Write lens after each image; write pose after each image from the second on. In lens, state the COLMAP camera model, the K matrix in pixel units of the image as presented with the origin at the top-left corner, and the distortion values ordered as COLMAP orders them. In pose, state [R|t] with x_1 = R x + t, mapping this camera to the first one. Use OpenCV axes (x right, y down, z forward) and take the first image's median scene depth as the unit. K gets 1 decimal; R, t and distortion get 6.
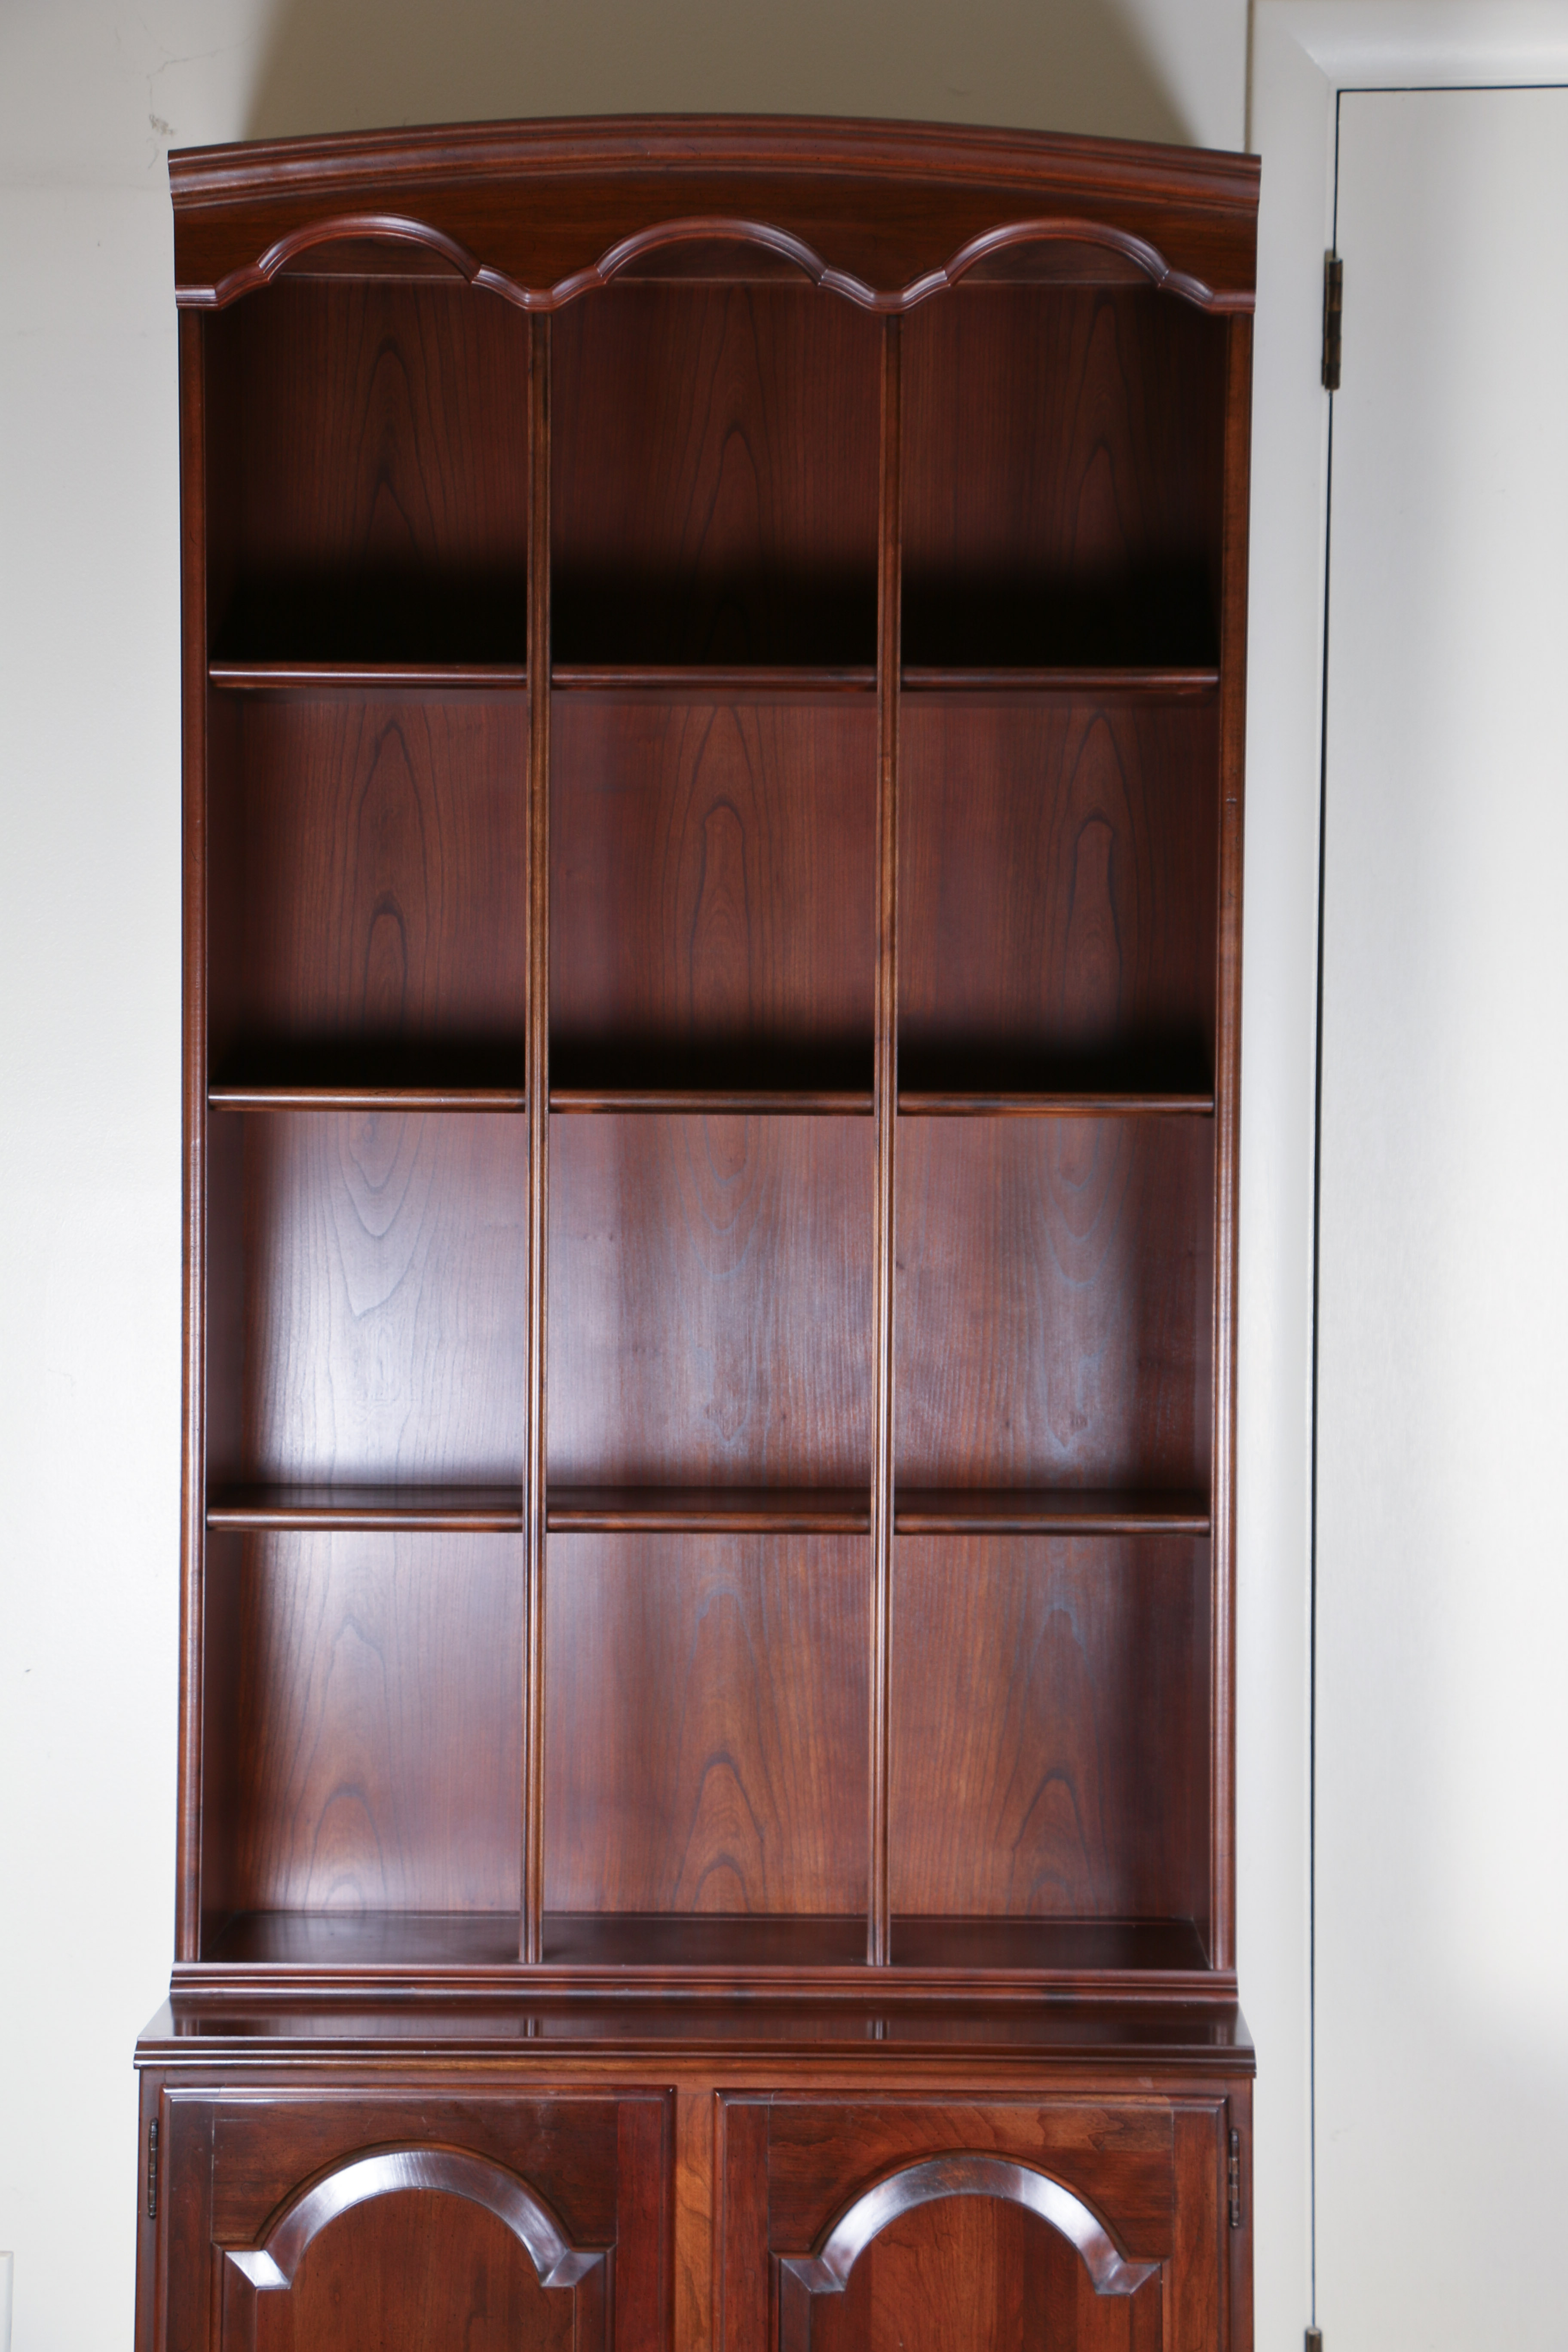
lens RADIAL K [[5357.4, 0, 793.4], [0, 5357.4, 1170.7], [0, 0, 1]] dist [0.380768, 0.000000]
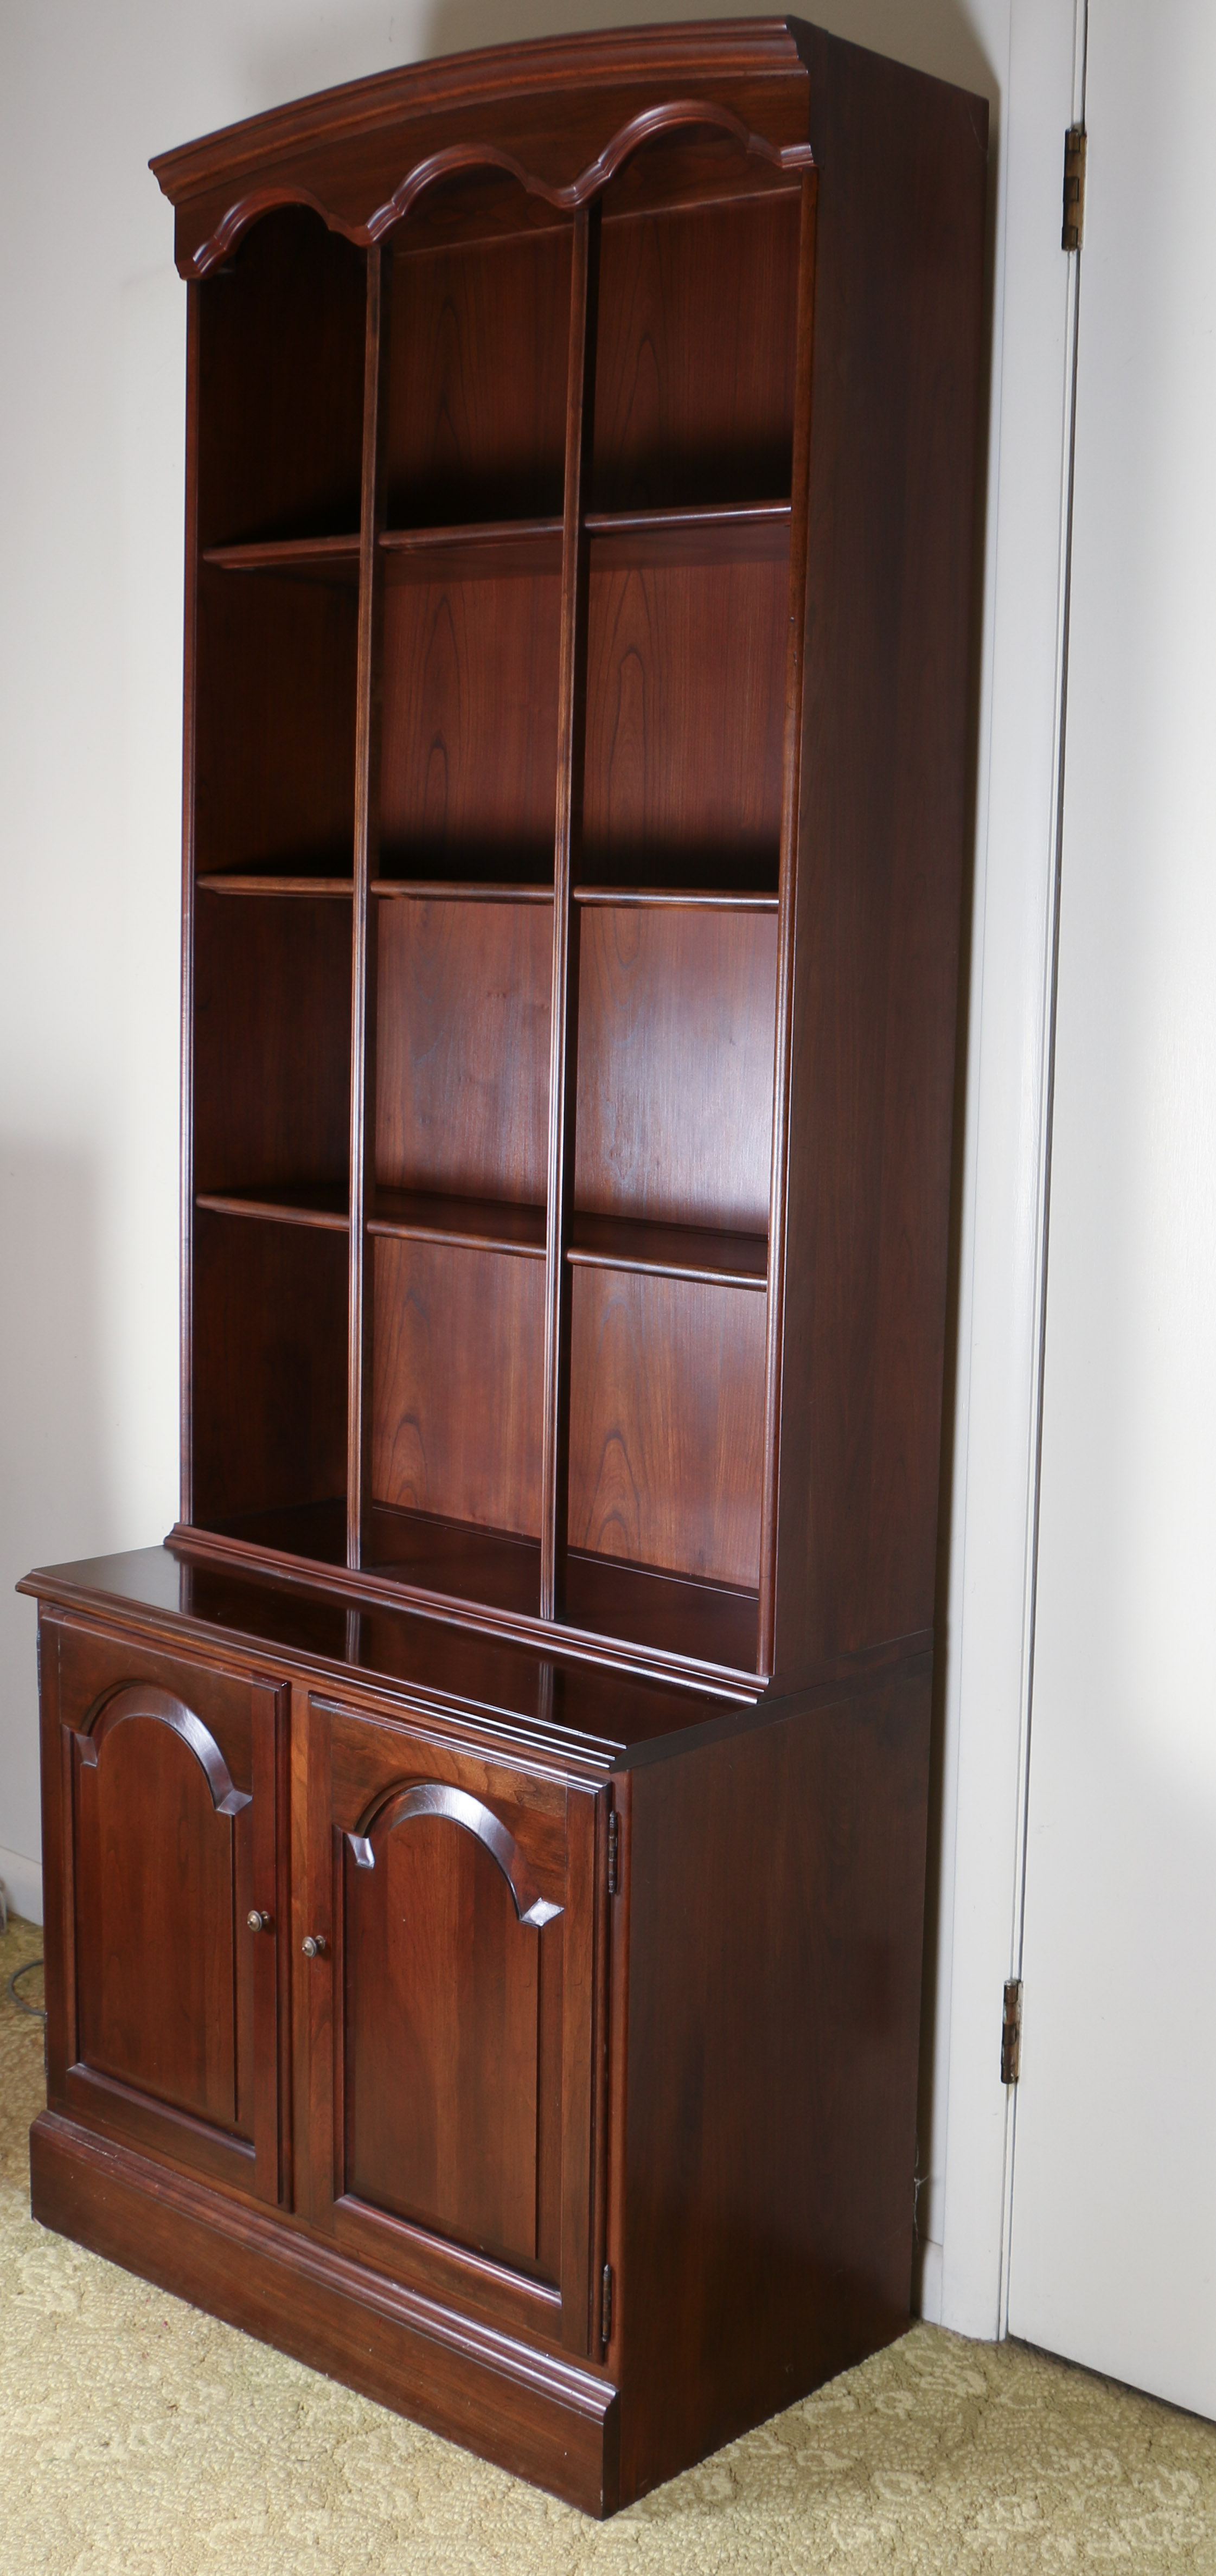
lens RADIAL K [[2929.5, 0, 613.7], [0, 2929.5, 1271.9], [0, 0, 1]] dist [-0.064811, 0.000000]
pose [[0.765099, 0.102395, -0.635719, 0.441467], [-0.041241, 0.993041, 0.110315, -0.002456], [0.642590, -0.058184, 0.763998, 0.523172]]
